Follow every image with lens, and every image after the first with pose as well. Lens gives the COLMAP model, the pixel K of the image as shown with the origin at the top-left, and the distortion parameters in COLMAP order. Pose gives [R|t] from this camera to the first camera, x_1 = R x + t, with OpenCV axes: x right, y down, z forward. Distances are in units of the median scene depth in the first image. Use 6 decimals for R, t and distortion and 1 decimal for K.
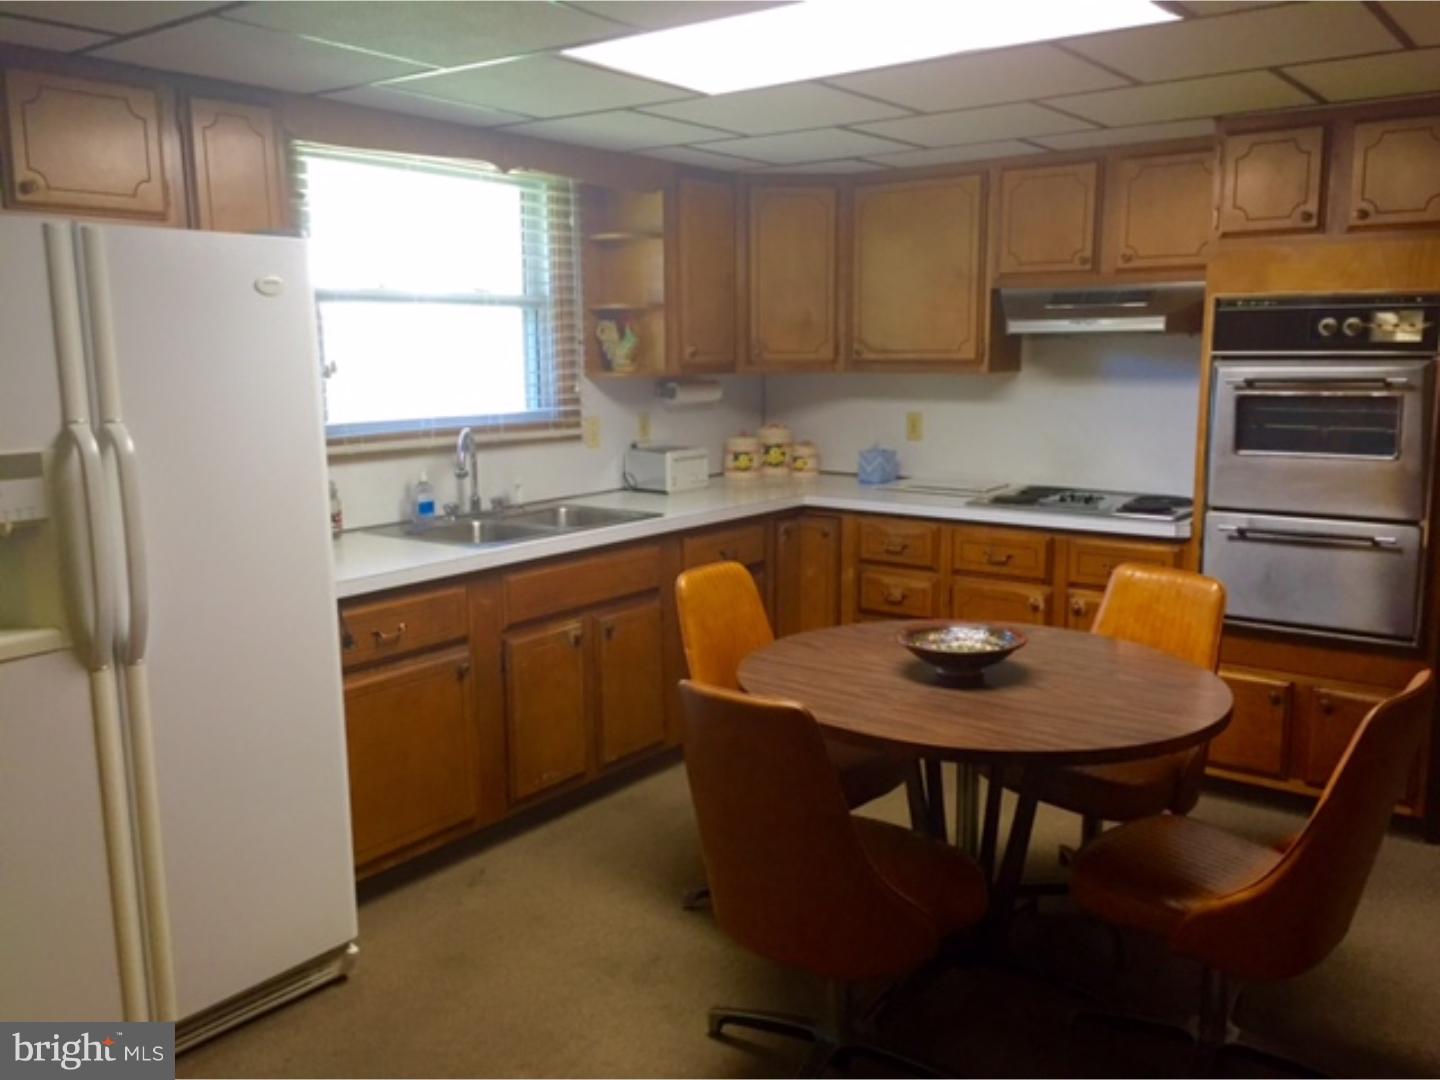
lens RADIAL K [[1228.1, 0, 721.0], [0, 1228.1, 533.7], [0, 0, 1]] dist [0.066787, -0.065486]
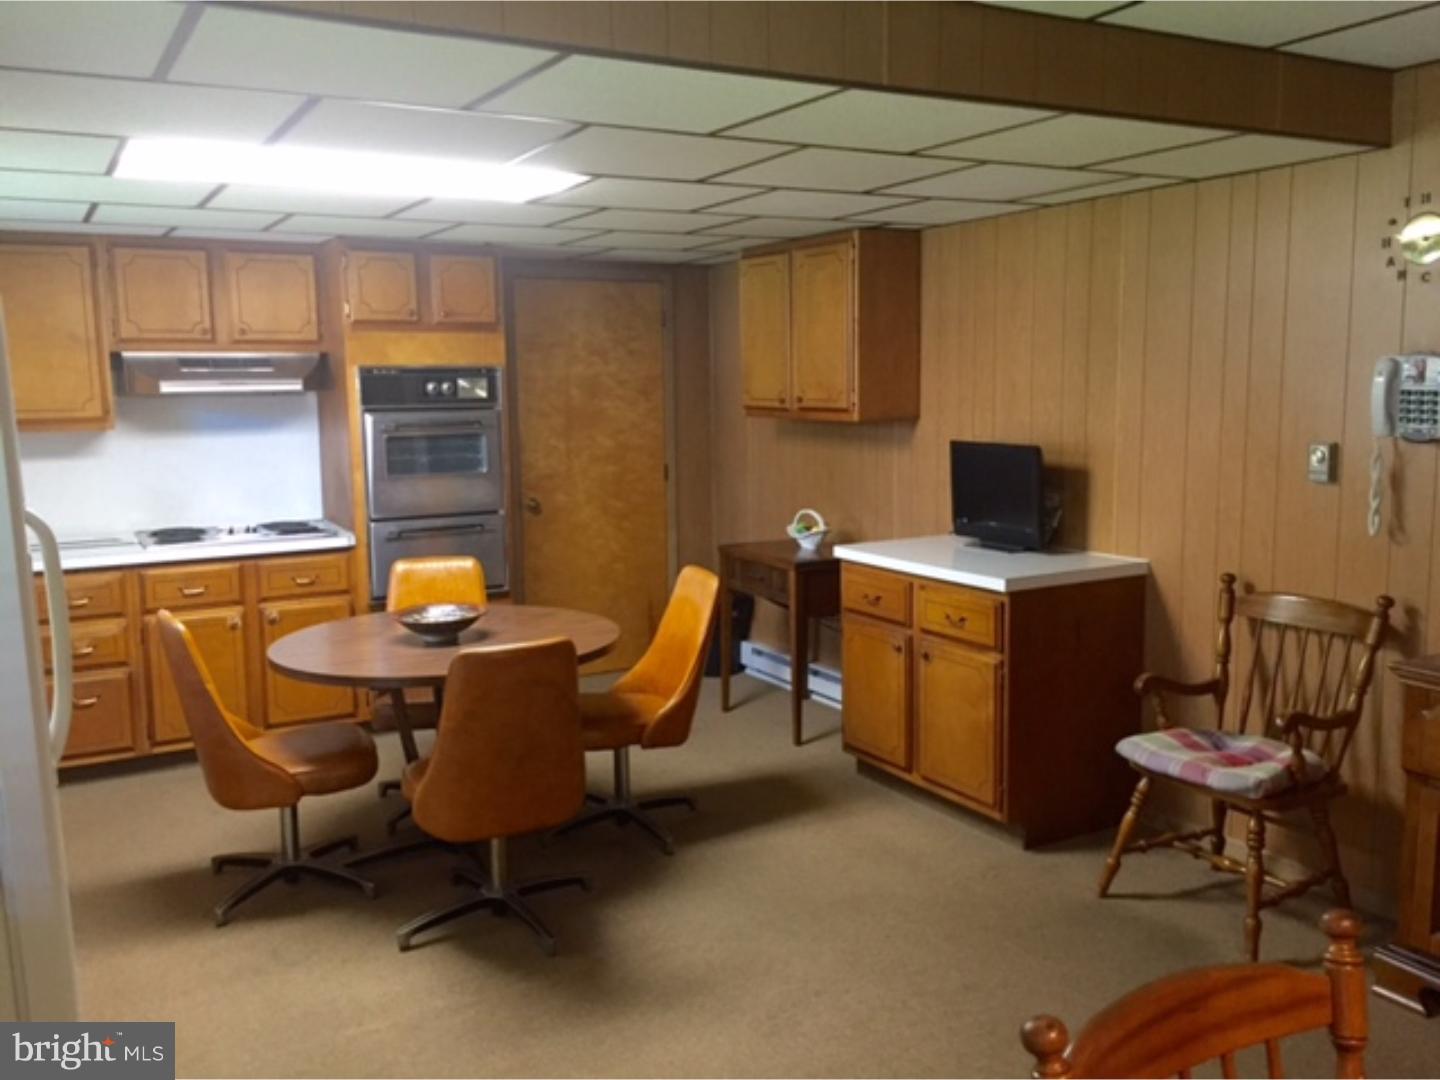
lens RADIAL K [[1228.1, 0, 725.9], [0, 1228.1, 539.7], [0, 0, 1]] dist [0.066787, -0.065486]
pose [[0.369038, -0.113038, 0.922515, -0.653845], [0.158790, 0.985651, 0.057253, -0.014127], [-0.915749, 0.125357, 0.381692, 0.120435]]
